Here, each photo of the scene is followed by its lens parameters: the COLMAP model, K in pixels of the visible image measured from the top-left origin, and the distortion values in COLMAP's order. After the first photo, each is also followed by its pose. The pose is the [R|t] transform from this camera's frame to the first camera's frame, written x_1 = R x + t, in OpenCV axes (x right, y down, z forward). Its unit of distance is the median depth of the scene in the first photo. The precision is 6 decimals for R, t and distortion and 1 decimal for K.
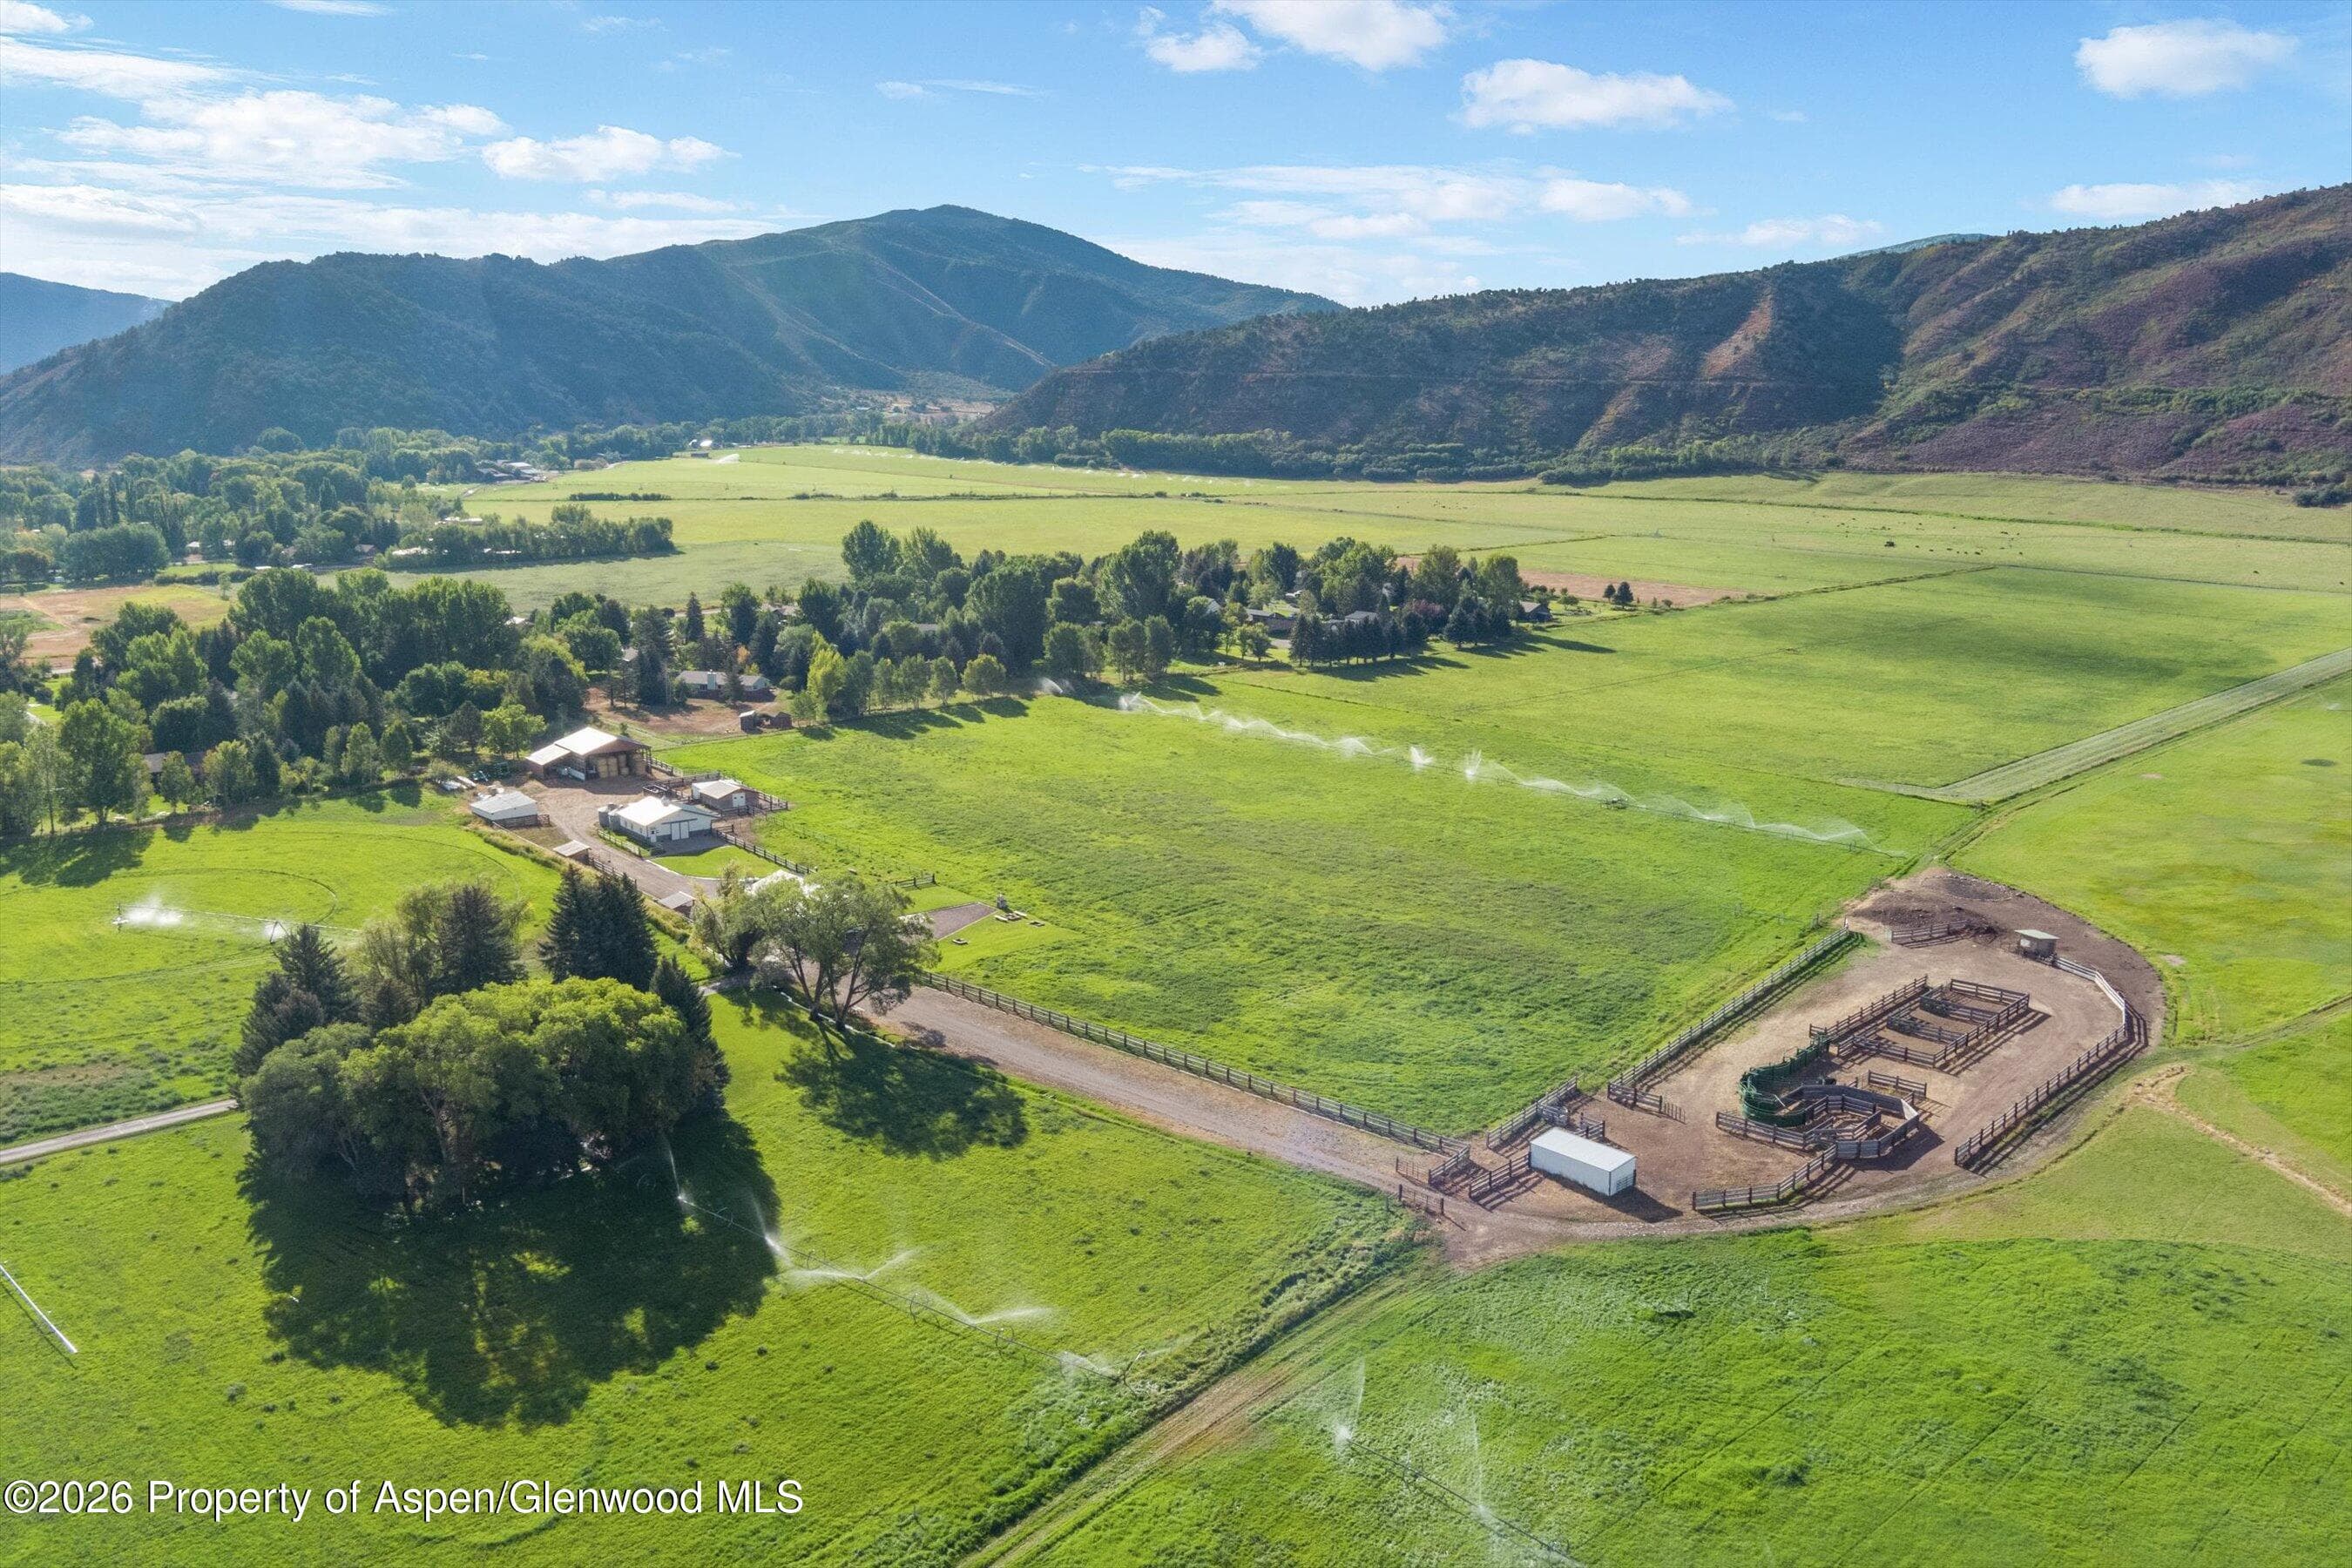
lens RADIAL K [[1899.8, 0, 1176.0], [0, 1899.8, 784.0], [0, 0, 1]] dist [-0.076309, 0.020715]
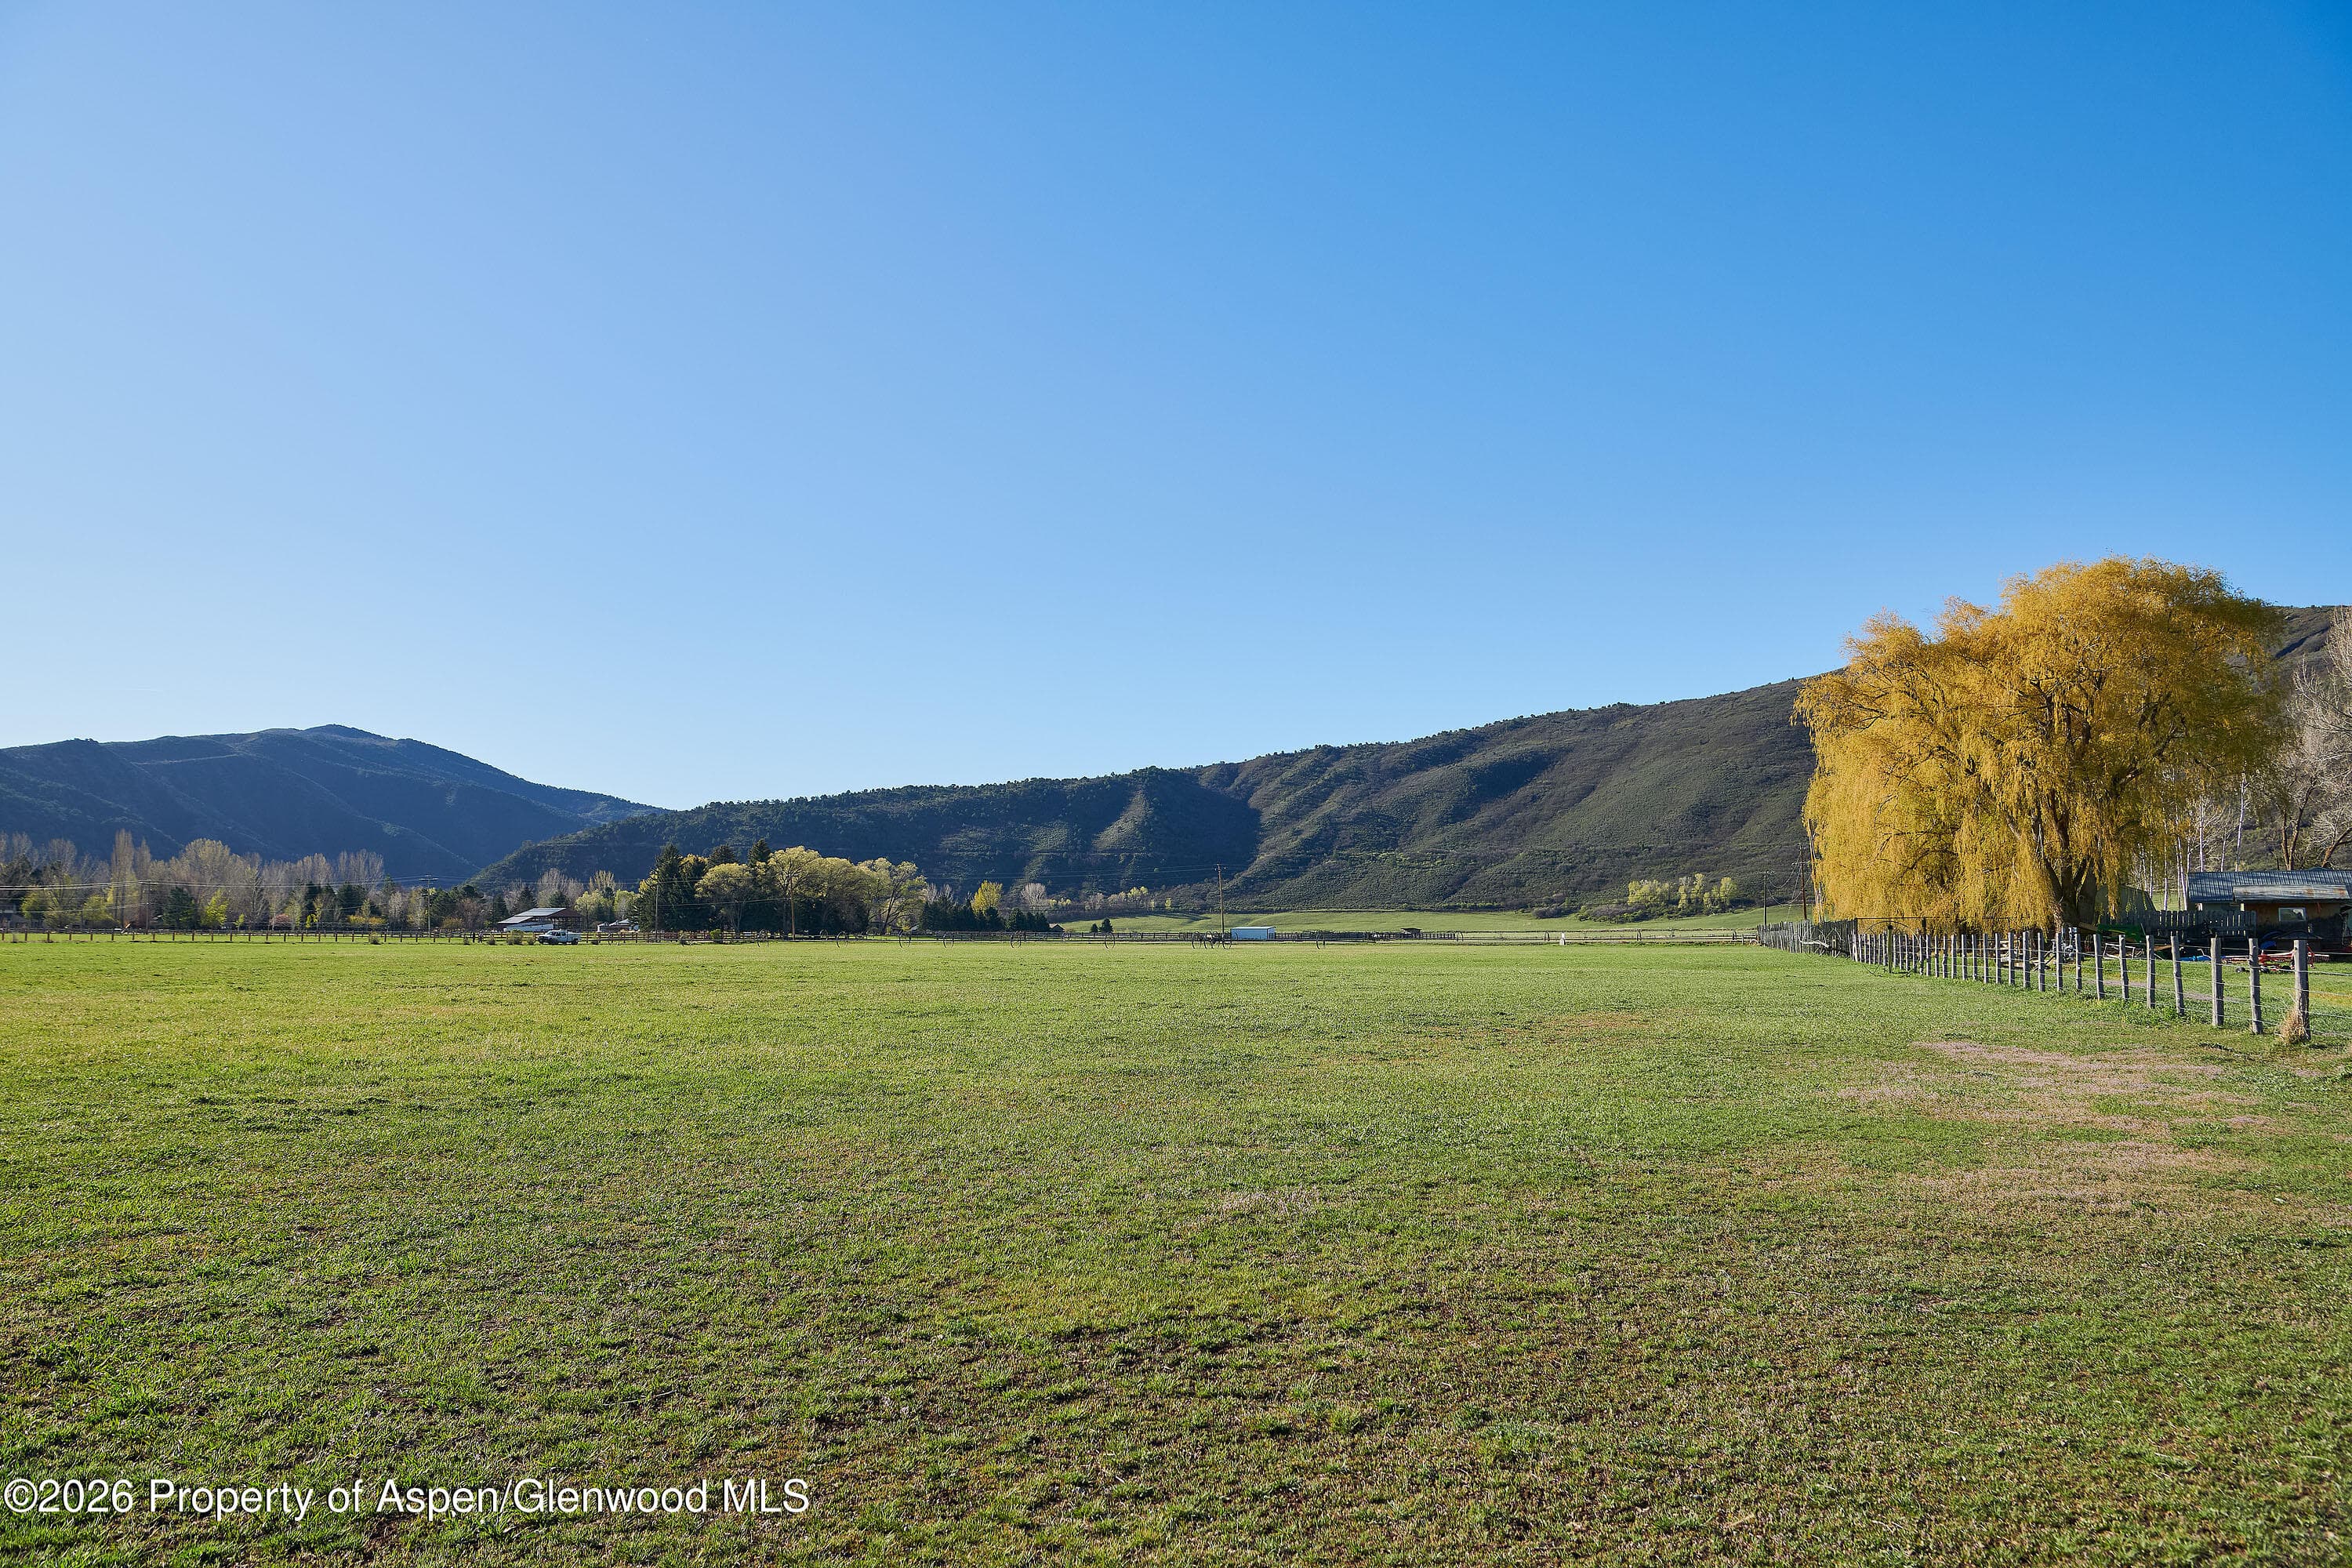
lens RADIAL K [[1879.4, 0, 1189.7], [0, 1879.4, 789.8], [0, 0, 1]] dist [-0.039141, 0.003337]
pose [[0.939941, 0.026737, 0.340289, -0.086491], [0.069538, 0.961021, -0.267586, 0.083542], [-0.334180, 0.275178, 0.901444, -0.150544]]
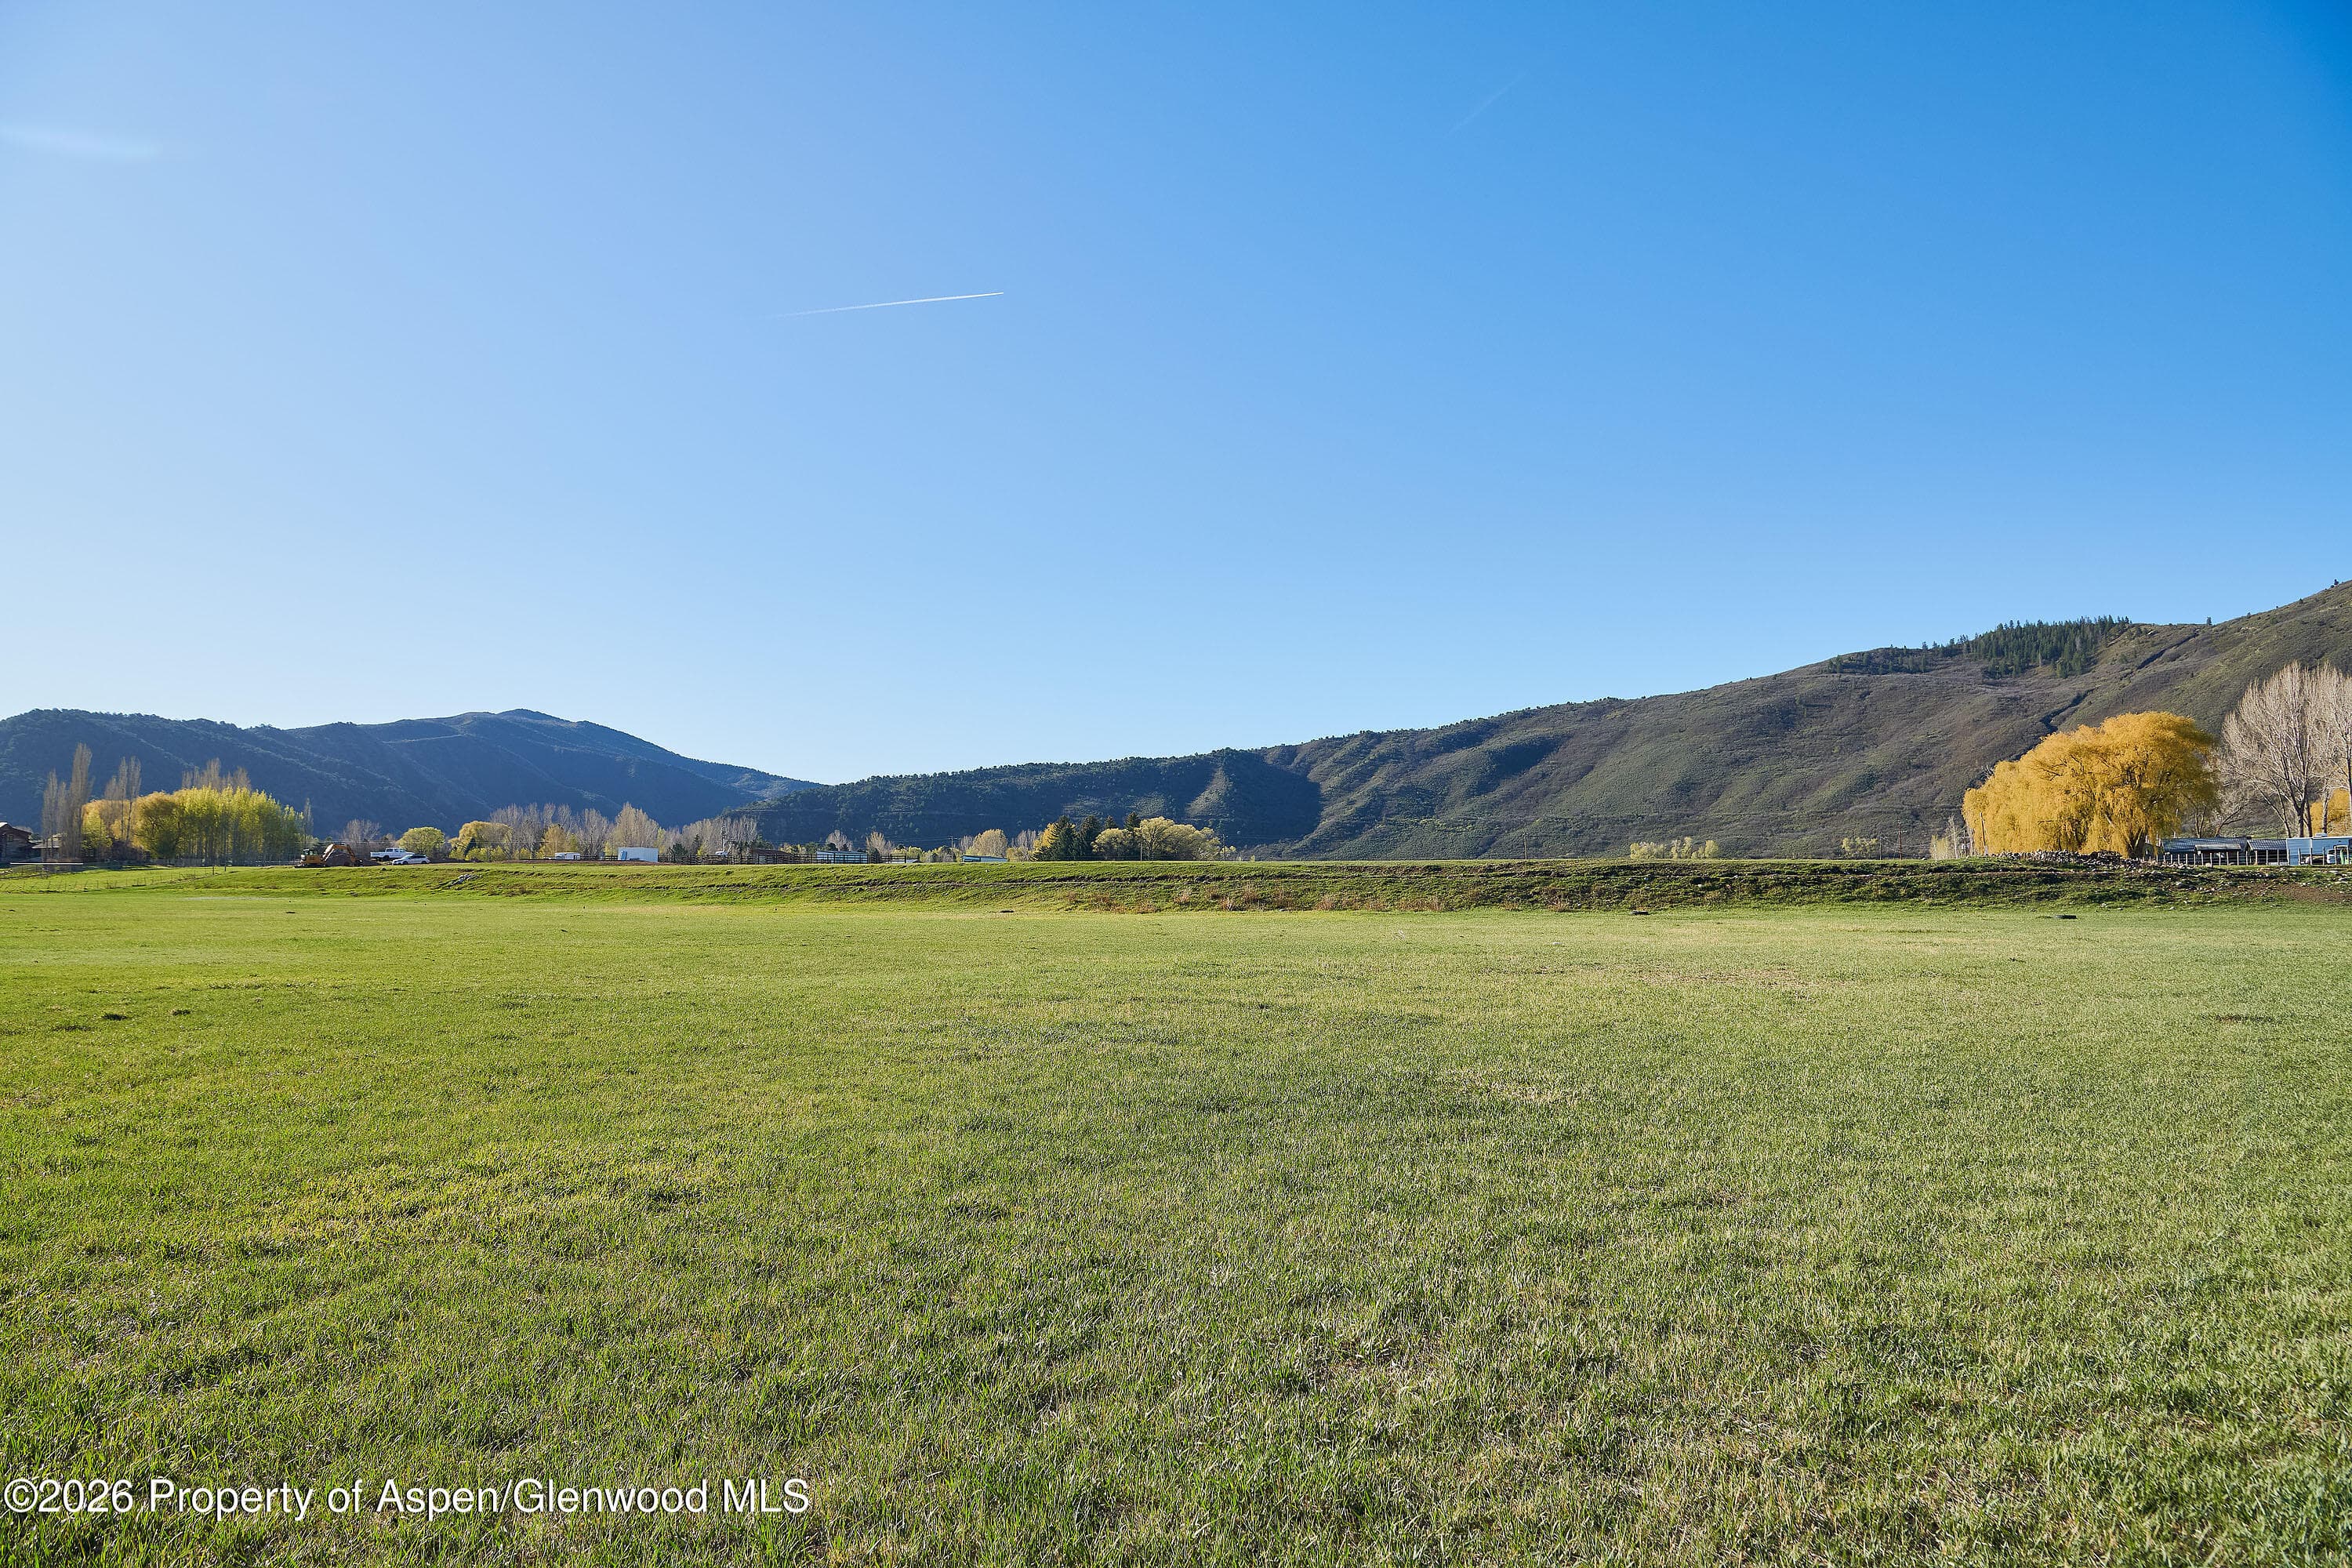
lens RADIAL K [[1608.3, 0, 1187.3], [0, 1608.3, 787.4], [0, 0, 1]] dist [-0.074379, 0.015032]
pose [[0.944096, 0.025161, 0.328709, -0.154459], [0.062740, 0.965148, -0.254074, 0.095658], [-0.323645, 0.260493, 0.909614, -0.197684]]
